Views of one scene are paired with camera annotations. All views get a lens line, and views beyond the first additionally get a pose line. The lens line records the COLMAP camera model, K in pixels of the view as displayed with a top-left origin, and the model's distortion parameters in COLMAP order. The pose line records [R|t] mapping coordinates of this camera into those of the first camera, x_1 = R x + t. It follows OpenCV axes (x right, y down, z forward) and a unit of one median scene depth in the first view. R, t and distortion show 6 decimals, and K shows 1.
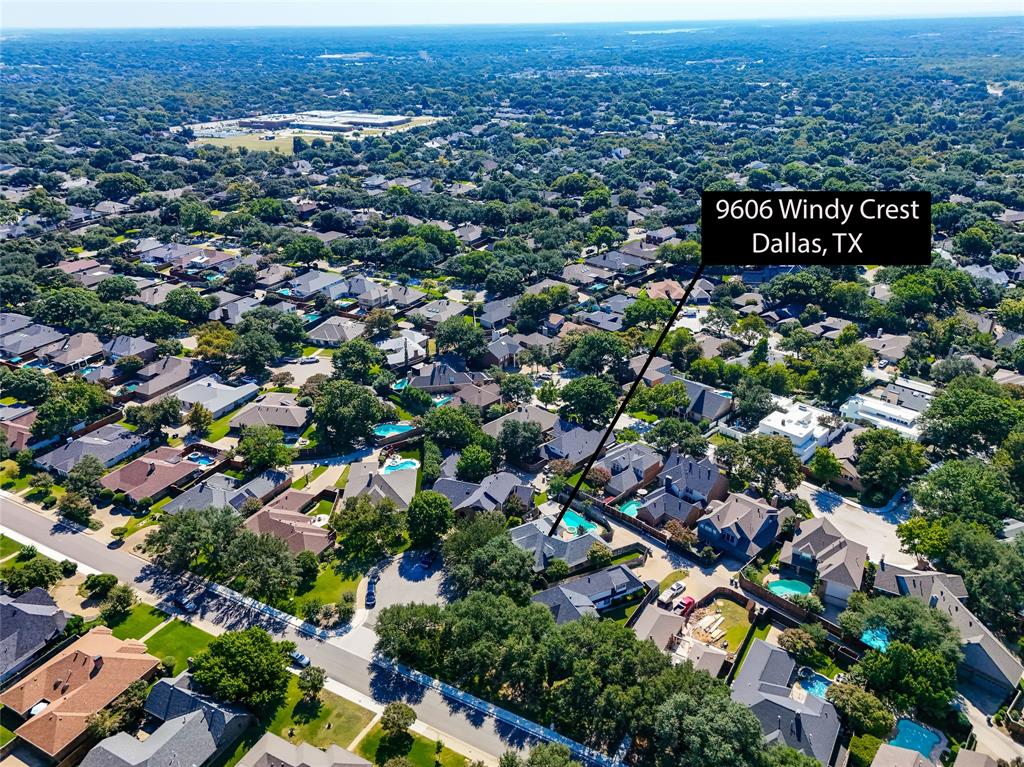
lens RADIAL K [[762.9, 0, 513.1], [0, 762.9, 383.6], [0, 0, 1]] dist [0.049696, -0.023827]
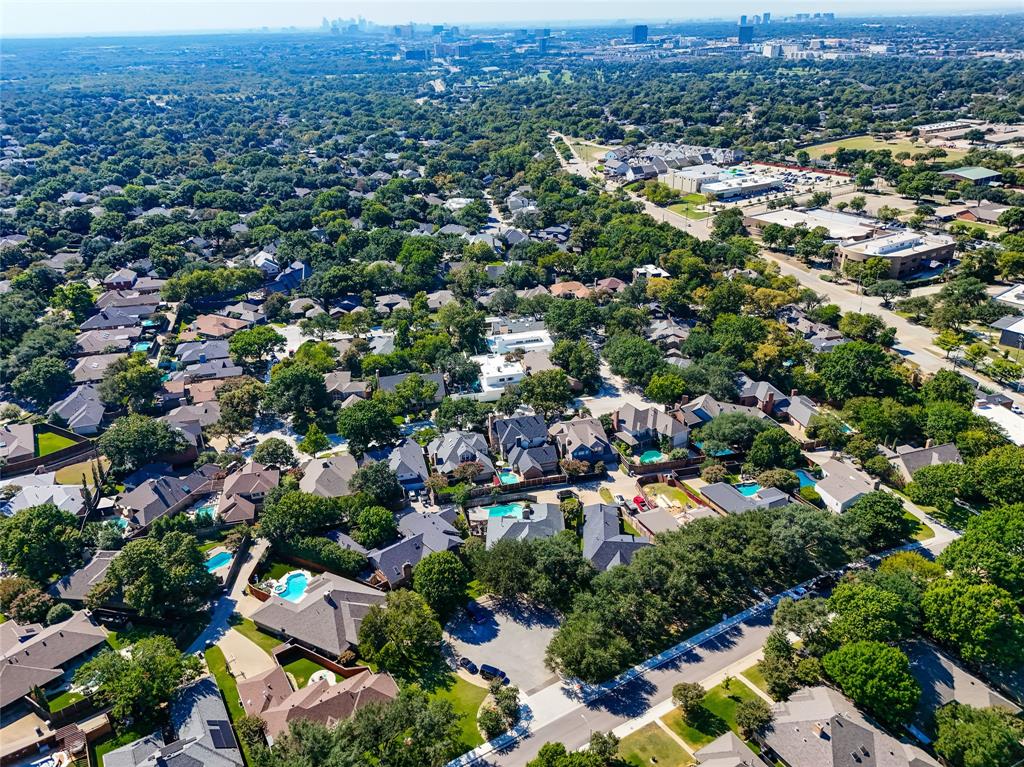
lens RADIAL K [[762.9, 0, 513.7], [0, 762.9, 383.4], [0, 0, 1]] dist [0.049696, -0.023827]
pose [[0.511259, -0.369604, 0.775891, -0.781099], [0.388352, 0.904727, 0.175079, -0.180475], [-0.766679, 0.211808, 0.606086, 0.404758]]
